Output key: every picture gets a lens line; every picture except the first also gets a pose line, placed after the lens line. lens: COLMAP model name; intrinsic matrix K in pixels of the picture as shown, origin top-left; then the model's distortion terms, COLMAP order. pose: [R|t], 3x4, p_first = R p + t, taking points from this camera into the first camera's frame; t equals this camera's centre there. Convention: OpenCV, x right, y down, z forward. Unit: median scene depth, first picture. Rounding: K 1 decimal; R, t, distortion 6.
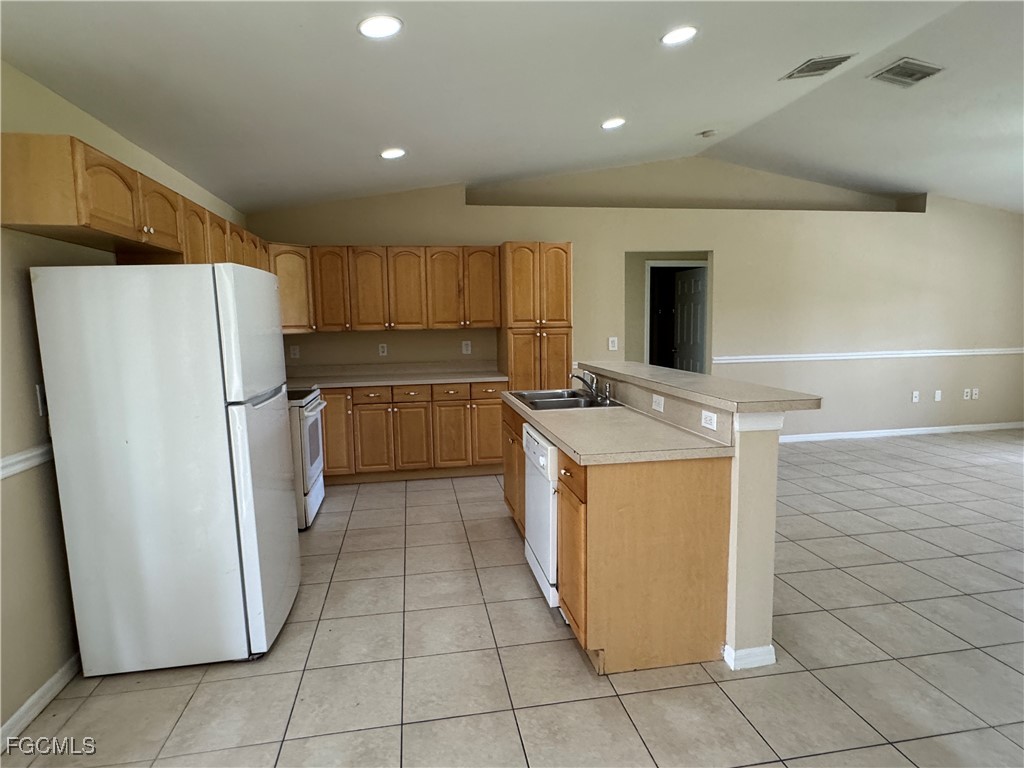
lens RADIAL K [[567.8, 0, 512.9], [0, 567.8, 385.1], [0, 0, 1]] dist [0.005585, 0.000330]
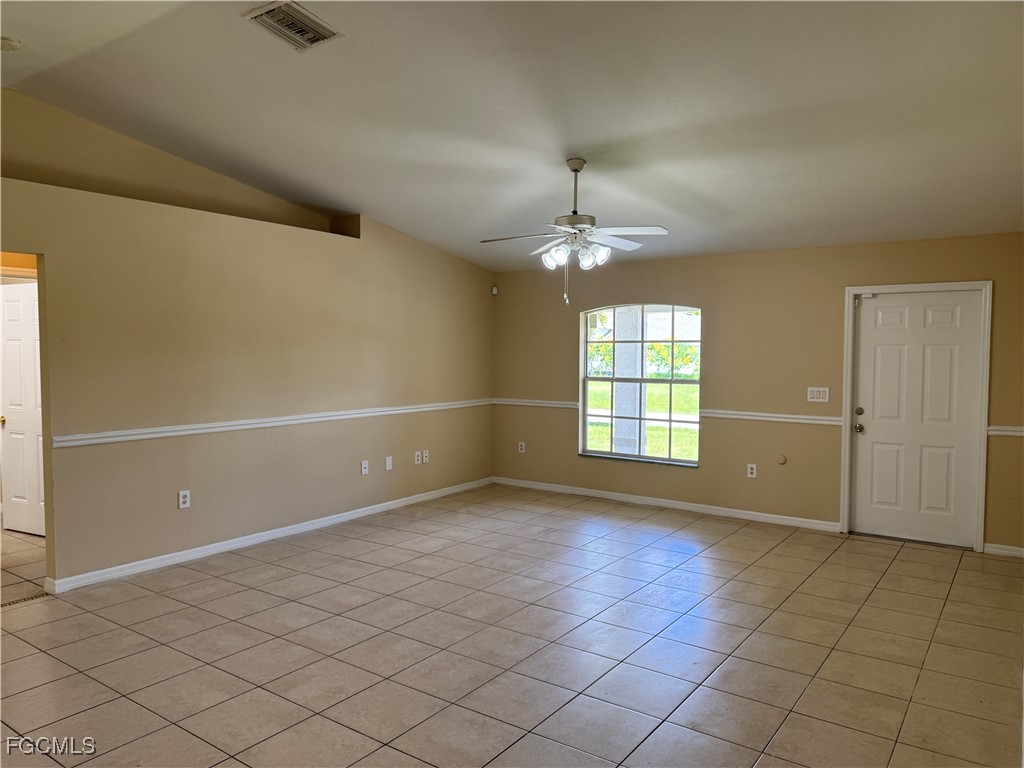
lens RADIAL K [[720.5, 0, 511.4], [0, 720.5, 386.3], [0, 0, 1]] dist [-0.004568, -0.001365]
pose [[0.715341, -0.014429, 0.698627, 0.201482], [0.065589, 0.996759, -0.046572, -0.041168], [-0.695691, 0.079137, 0.713969, 0.176039]]
